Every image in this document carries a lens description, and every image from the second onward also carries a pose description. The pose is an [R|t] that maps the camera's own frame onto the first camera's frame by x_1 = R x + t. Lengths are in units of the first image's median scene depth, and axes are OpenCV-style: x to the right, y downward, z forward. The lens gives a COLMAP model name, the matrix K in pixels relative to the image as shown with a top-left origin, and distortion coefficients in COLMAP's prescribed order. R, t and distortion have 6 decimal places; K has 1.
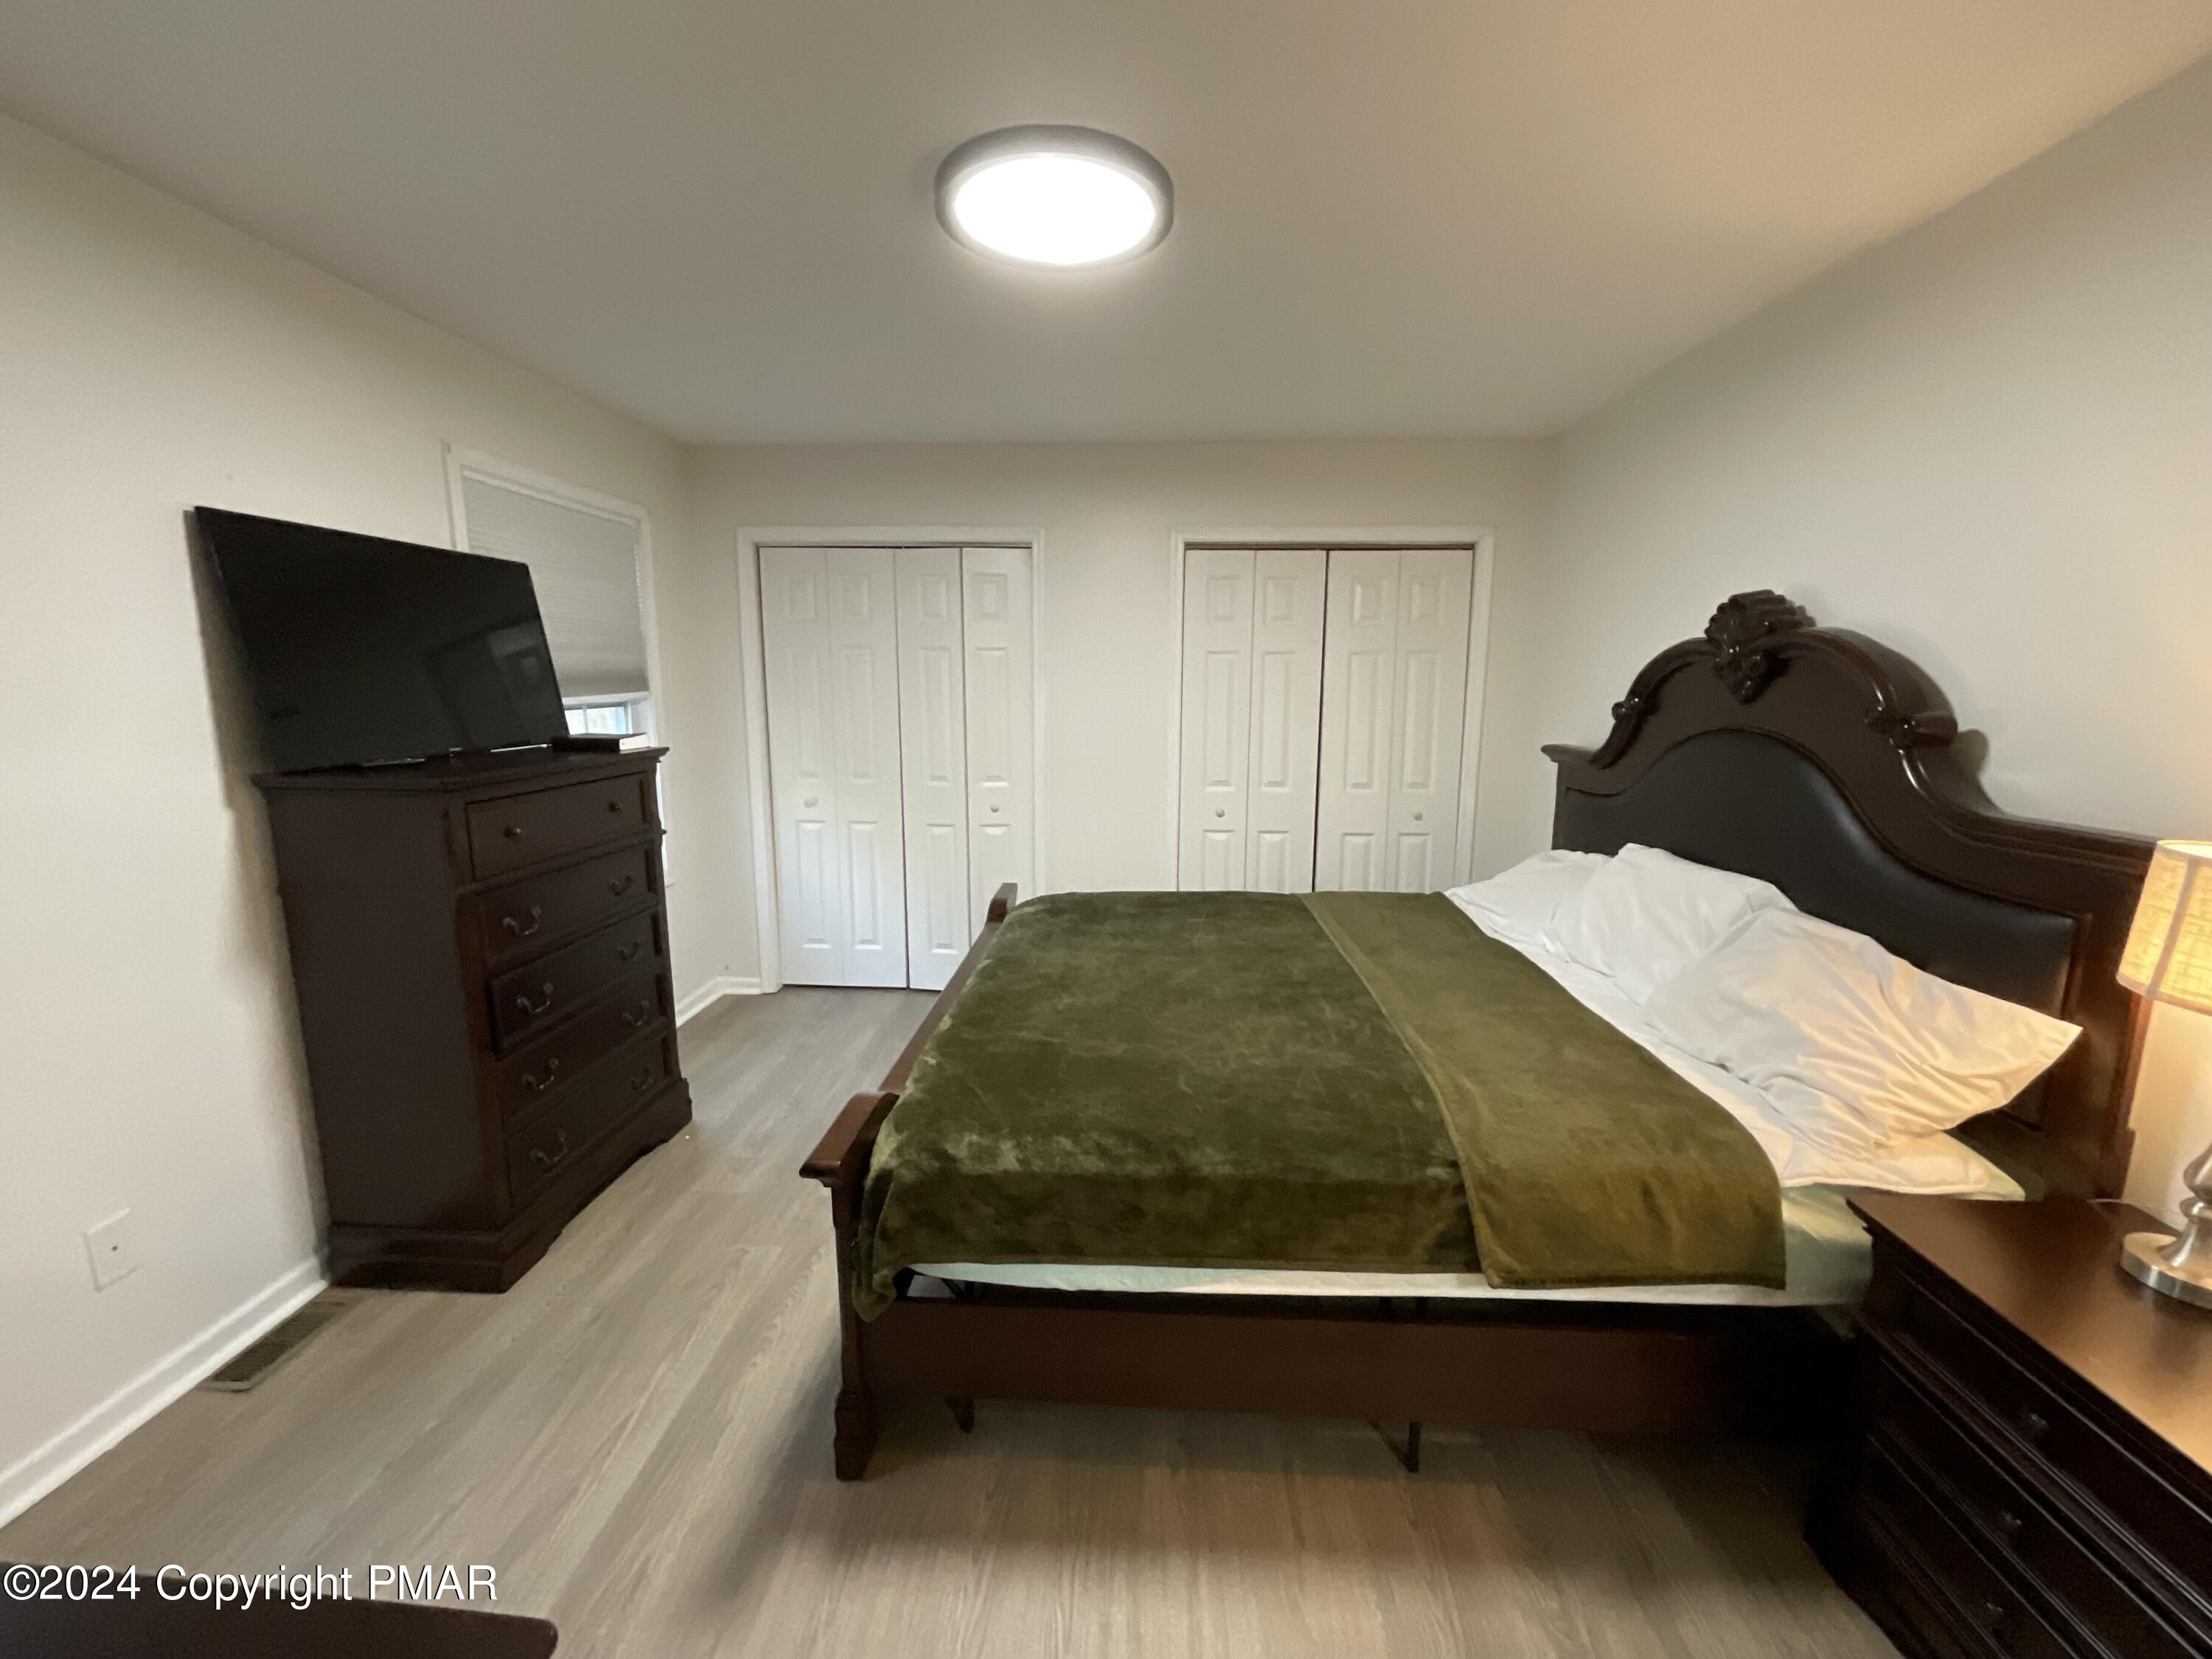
lens RADIAL K [[895.7, 0, 1106.0], [0, 895.7, 829.5], [0, 0, 1]] dist [-0.003903, 0.000134]
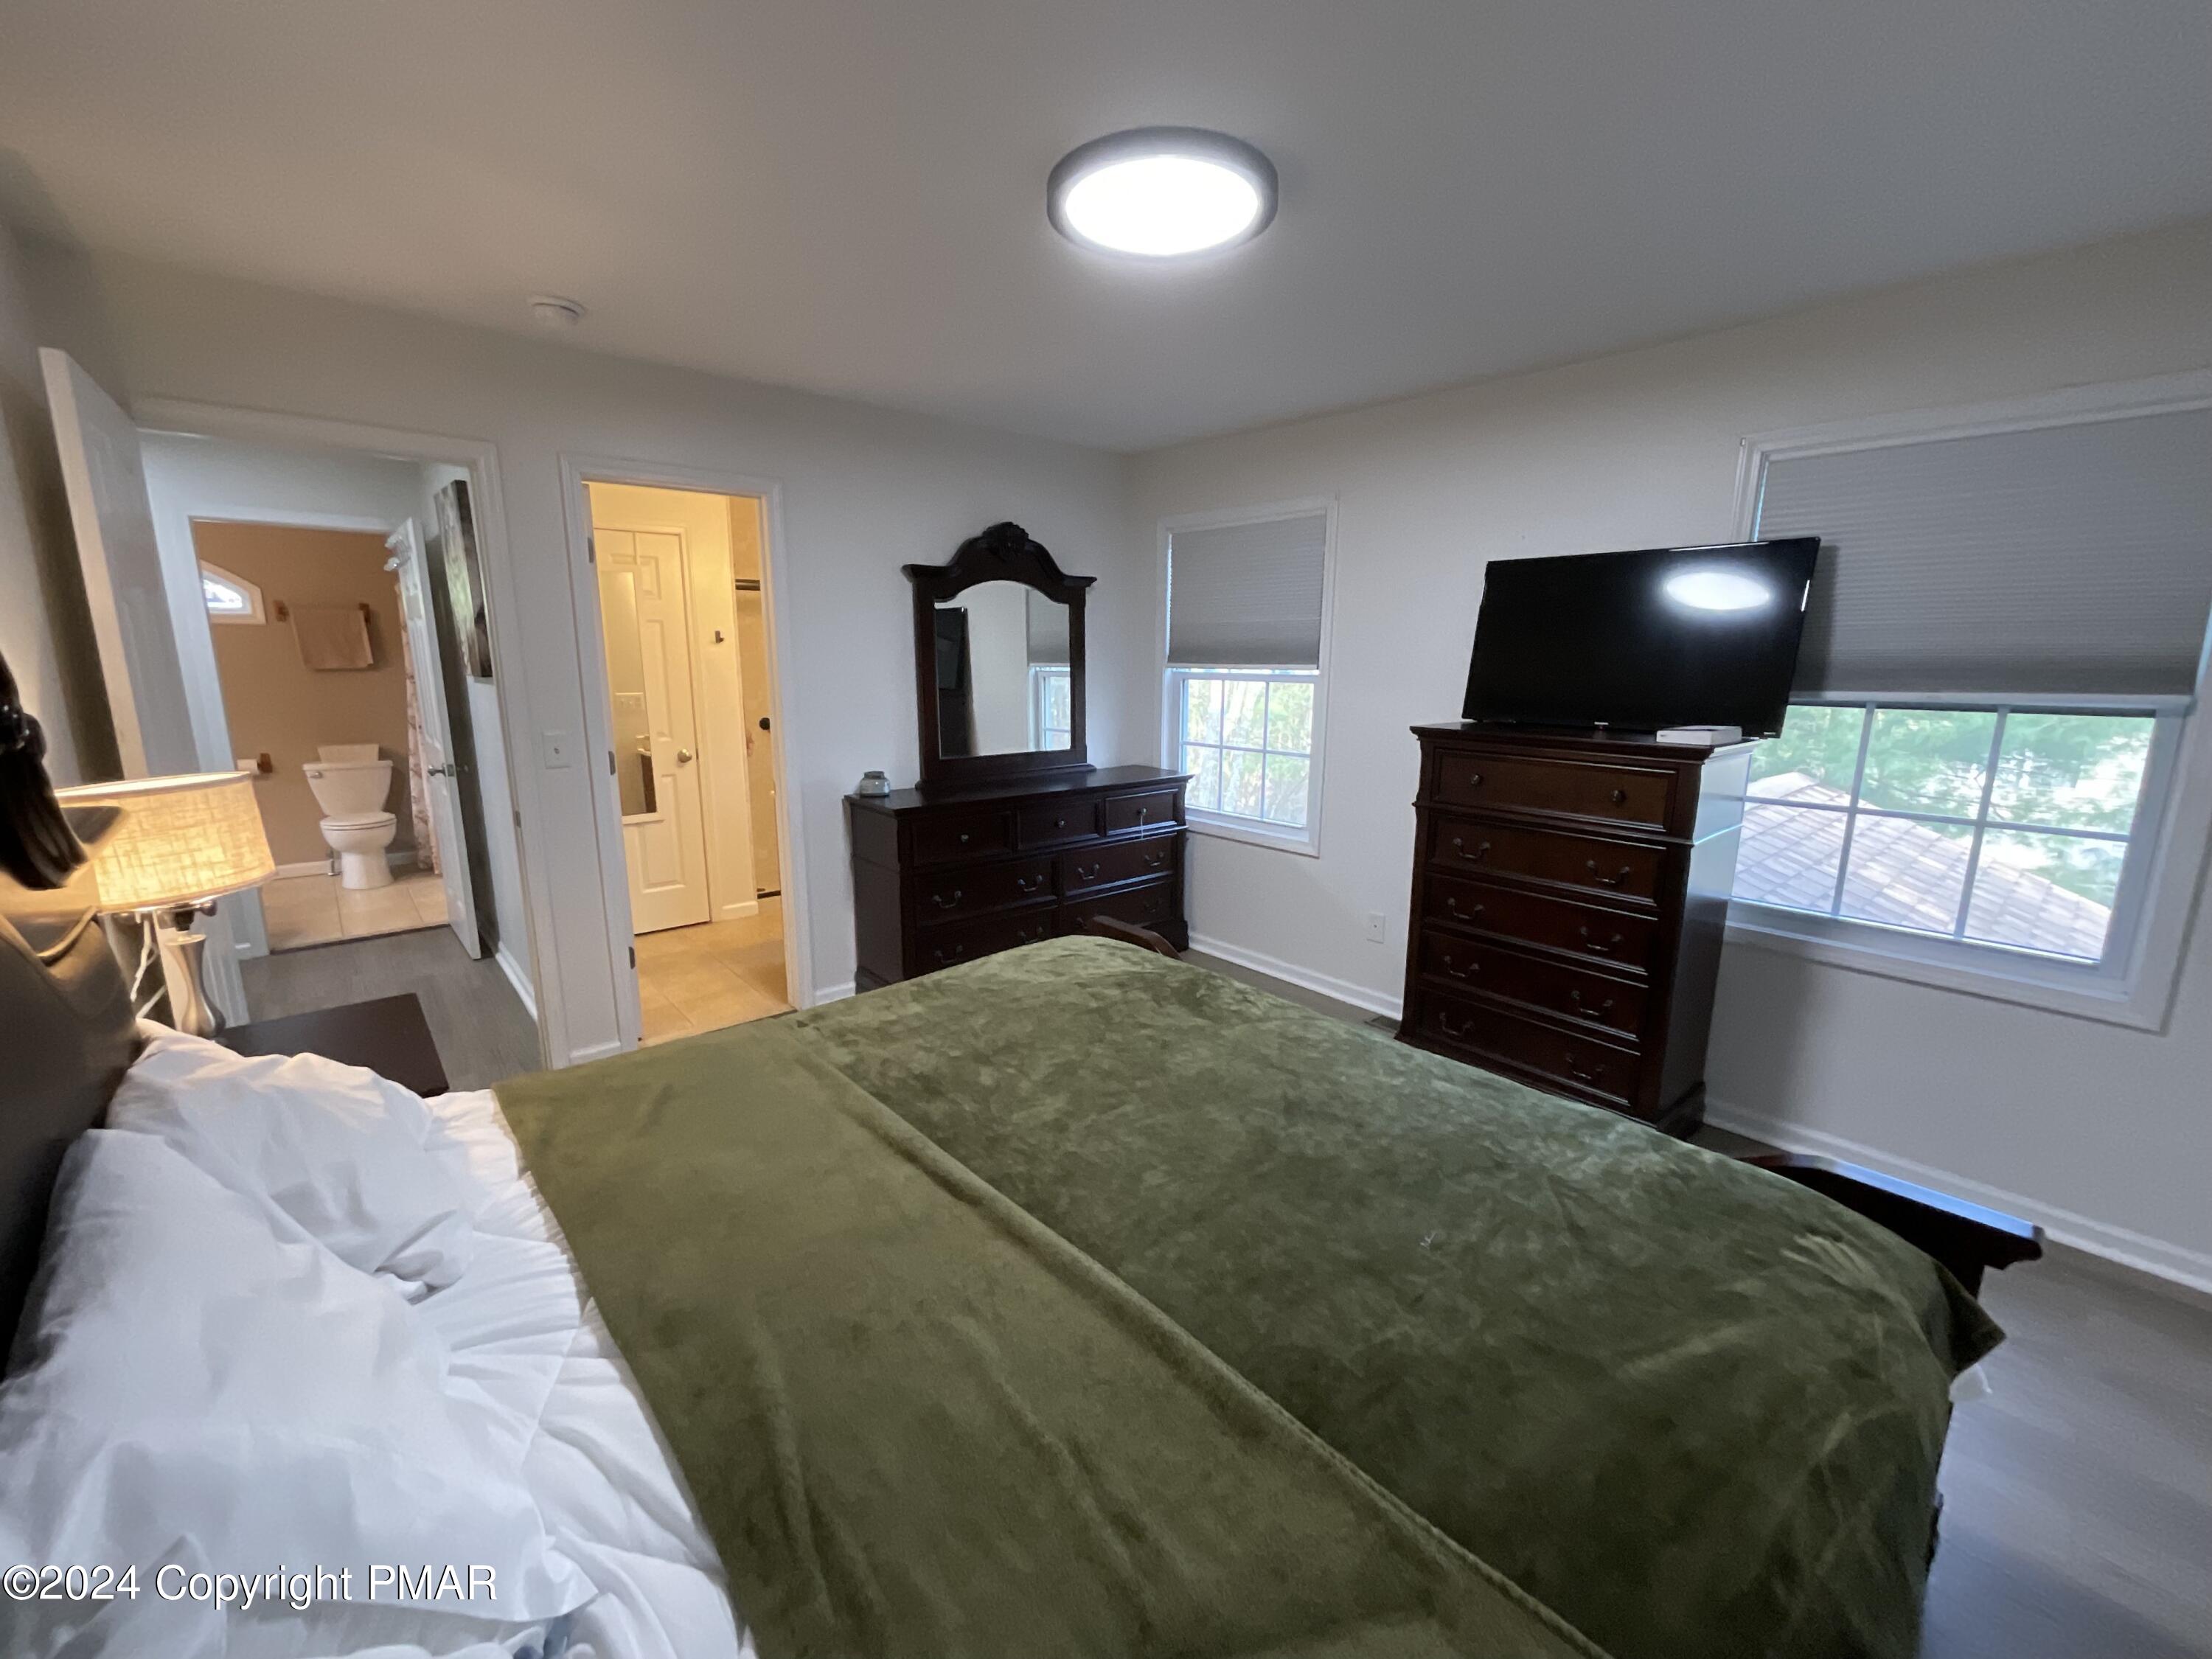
lens RADIAL K [[897.7, 0, 1106.0], [0, 897.7, 829.5], [0, 0, 1]] dist [-0.007797, -0.000461]
pose [[-0.723023, 0.122154, -0.679938, 0.696619], [-0.124646, 0.945021, 0.302322, -0.280850], [0.679486, 0.303337, -0.668046, 1.678332]]
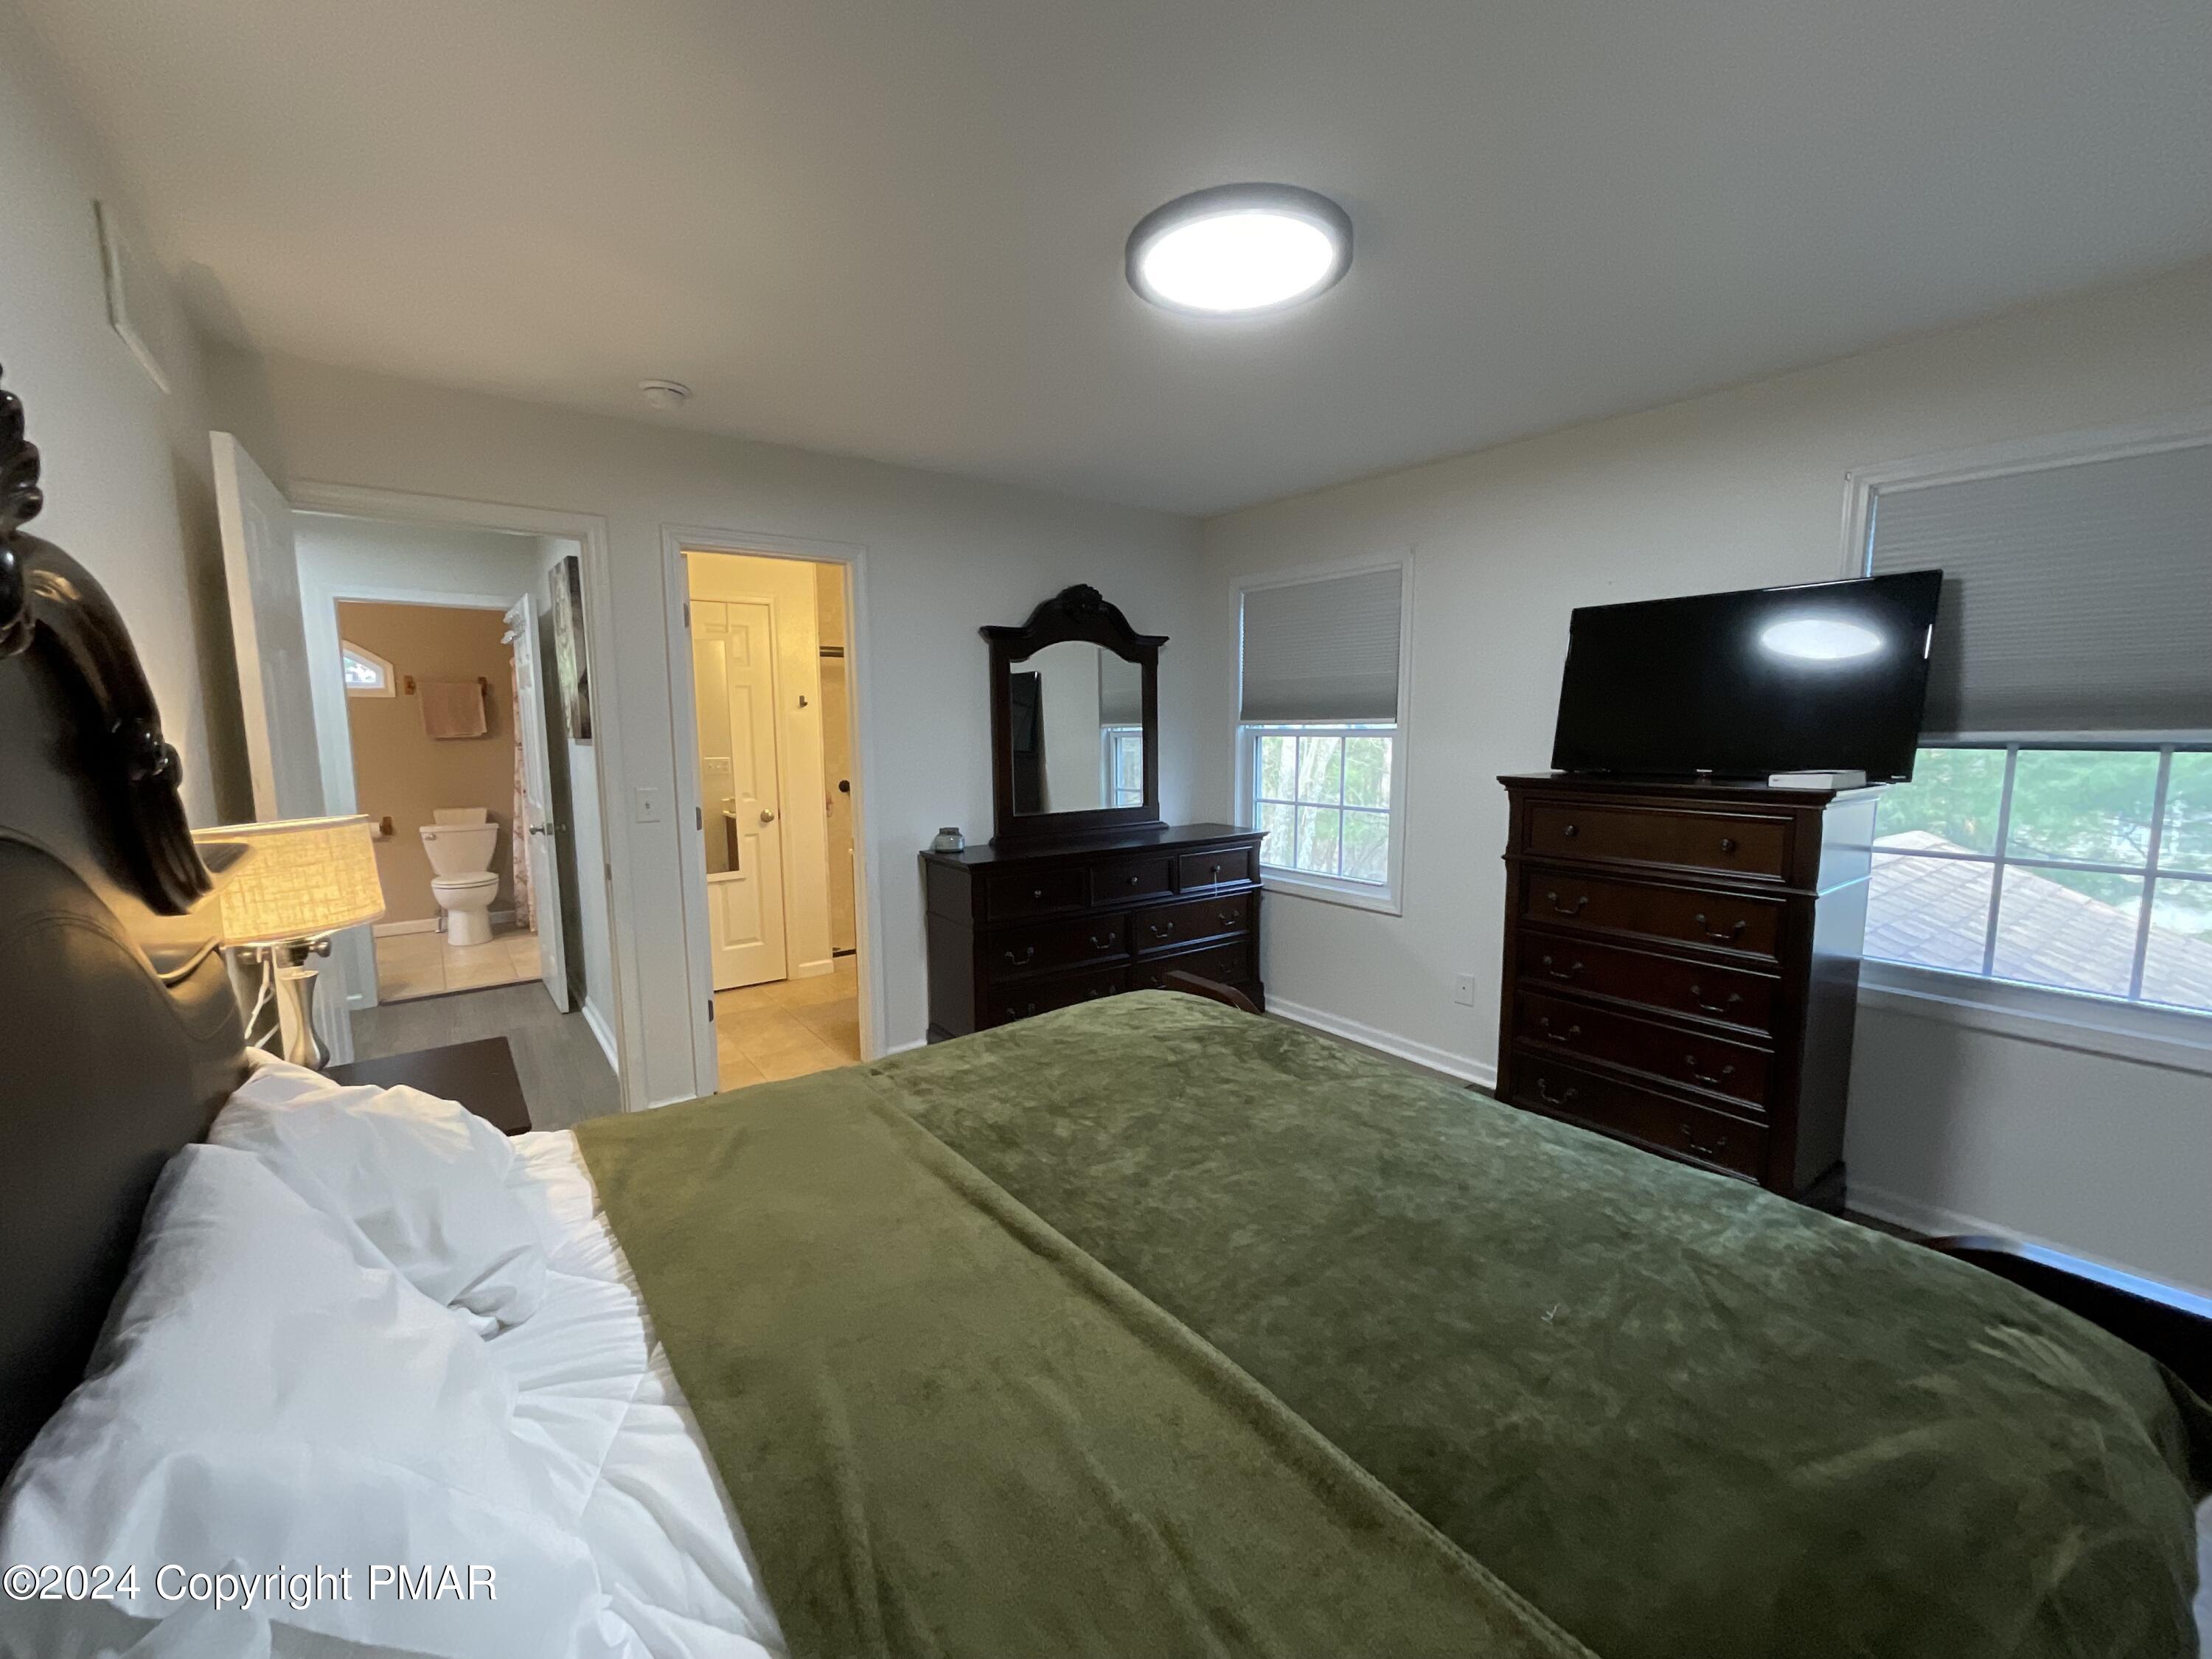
lens RADIAL K [[897.7, 0, 1106.0], [0, 897.7, 829.5], [0, 0, 1]] dist [-0.007797, -0.000461]
pose [[-0.773570, 0.073141, -0.629476, 0.693794], [-0.104835, 0.964861, 0.240943, -0.253494], [0.624979, 0.252378, -0.738720, 1.665330]]
